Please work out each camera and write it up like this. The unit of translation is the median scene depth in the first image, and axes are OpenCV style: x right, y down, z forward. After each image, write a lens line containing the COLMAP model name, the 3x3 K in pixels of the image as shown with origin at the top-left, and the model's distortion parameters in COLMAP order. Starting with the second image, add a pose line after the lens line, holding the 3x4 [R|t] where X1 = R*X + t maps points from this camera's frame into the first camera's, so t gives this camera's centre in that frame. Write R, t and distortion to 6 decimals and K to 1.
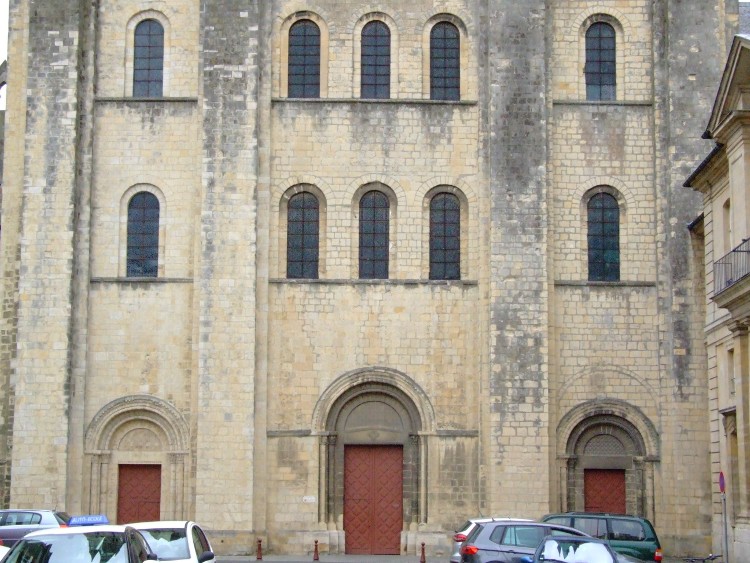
lens RADIAL K [[1329.5, 0, 373.0], [0, 1329.5, 281.8], [0, 0, 1]] dist [0.090749, 0.000000]
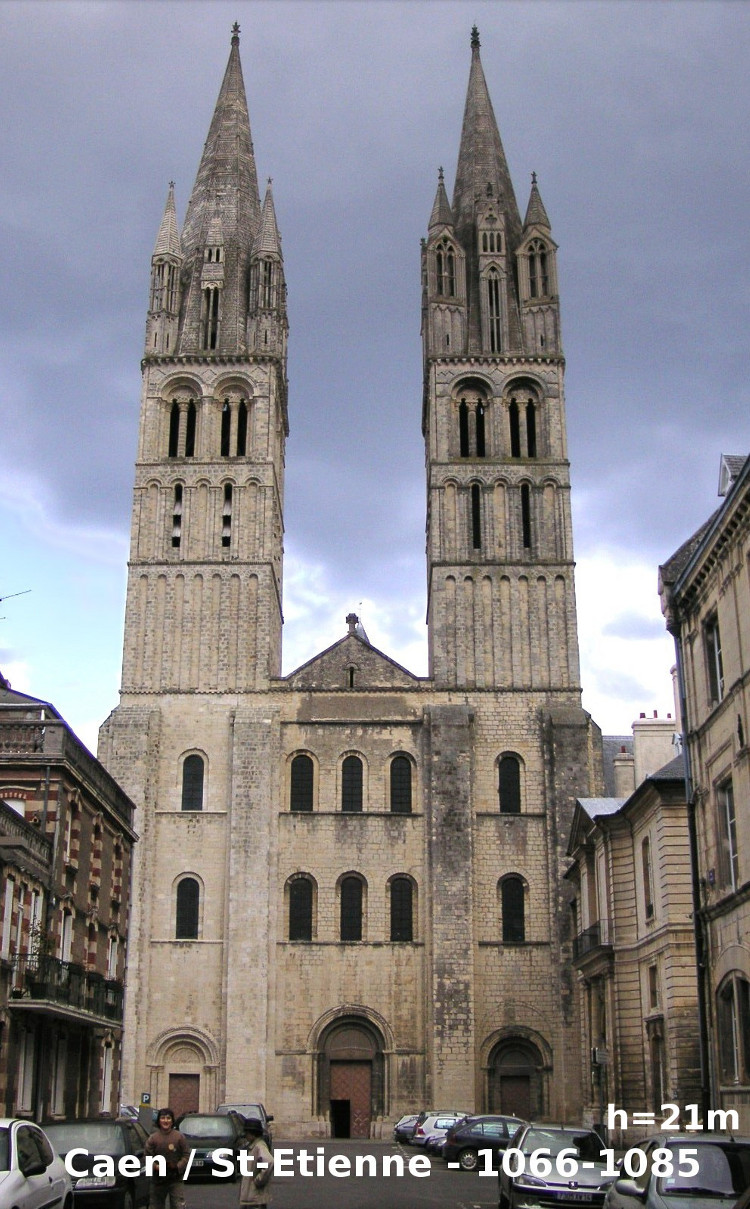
lens RADIAL K [[1448.6, 0, 373.8], [0, 1448.6, 604.0], [0, 0, 1]] dist [-0.132075, 0.000000]
pose [[0.999732, 0.001600, 0.023101, -0.011187], [0.002450, 0.984707, -0.174201, -0.088132], [-0.023027, 0.174211, 0.984439, -0.562971]]
